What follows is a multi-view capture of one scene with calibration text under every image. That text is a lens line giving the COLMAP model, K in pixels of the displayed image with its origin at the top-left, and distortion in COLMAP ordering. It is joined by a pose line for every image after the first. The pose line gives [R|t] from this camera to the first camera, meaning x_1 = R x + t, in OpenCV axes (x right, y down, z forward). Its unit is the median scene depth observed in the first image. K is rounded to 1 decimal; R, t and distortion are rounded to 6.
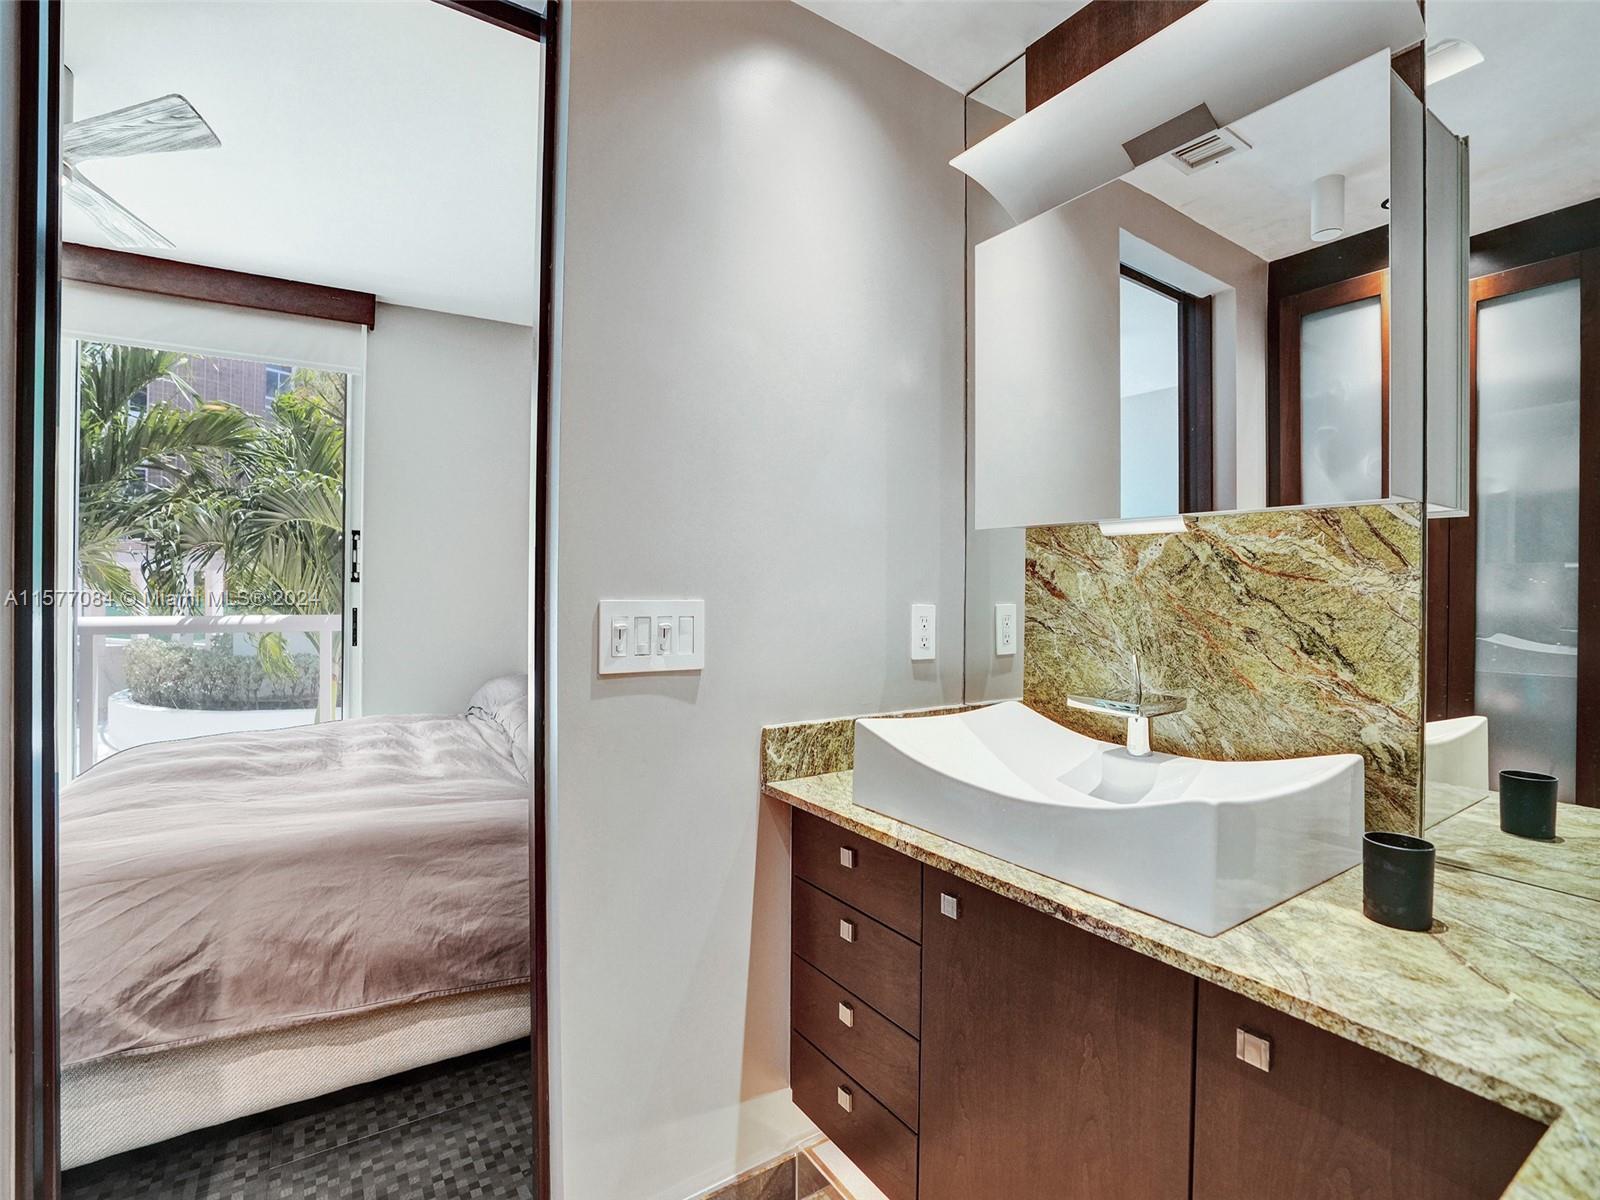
lens RADIAL K [[747.5, 0, 804.1], [0, 747.5, 596.8], [0, 0, 1]] dist [-0.058519, 0.018997]
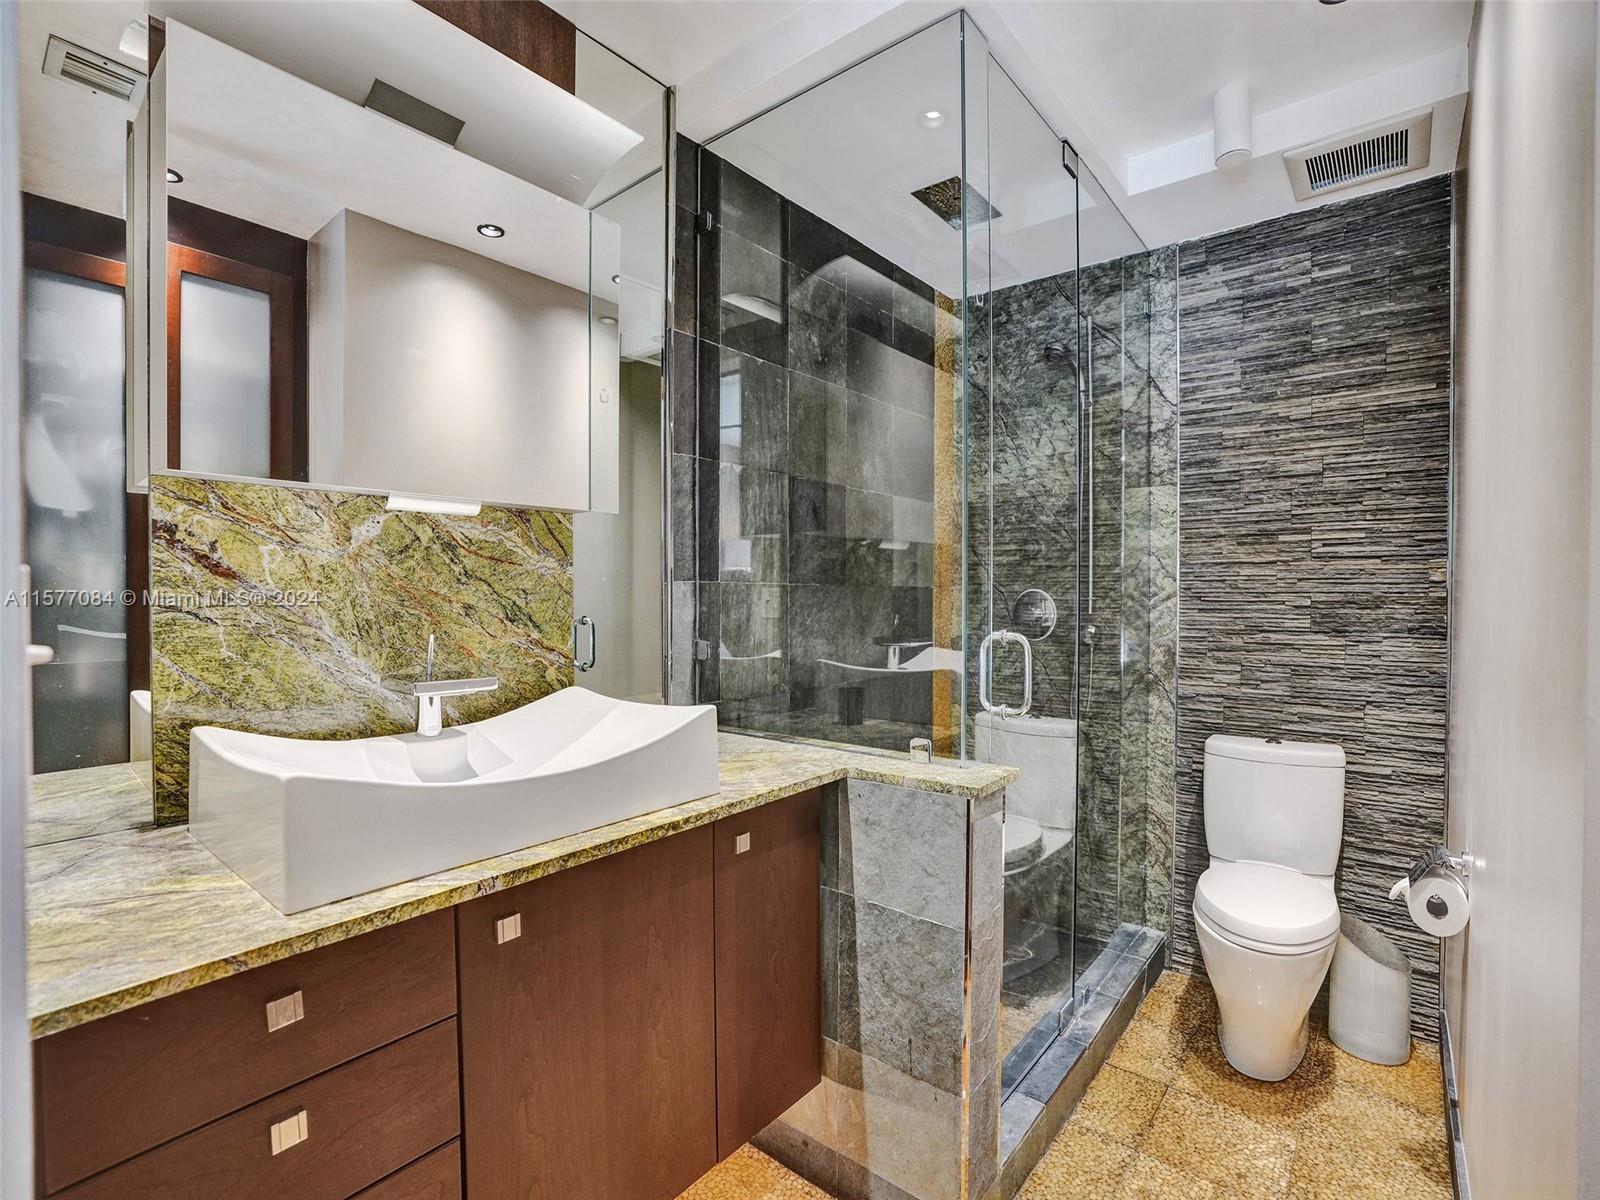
lens RADIAL K [[747.5, 0, 805.7], [0, 747.5, 598.2], [0, 0, 1]] dist [-0.058519, 0.018997]
pose [[-0.280880, -0.018719, 0.959560, -0.646957], [0.004841, 0.999769, 0.020920, 0.011976], [-0.959731, 0.010521, -0.280724, 0.808390]]
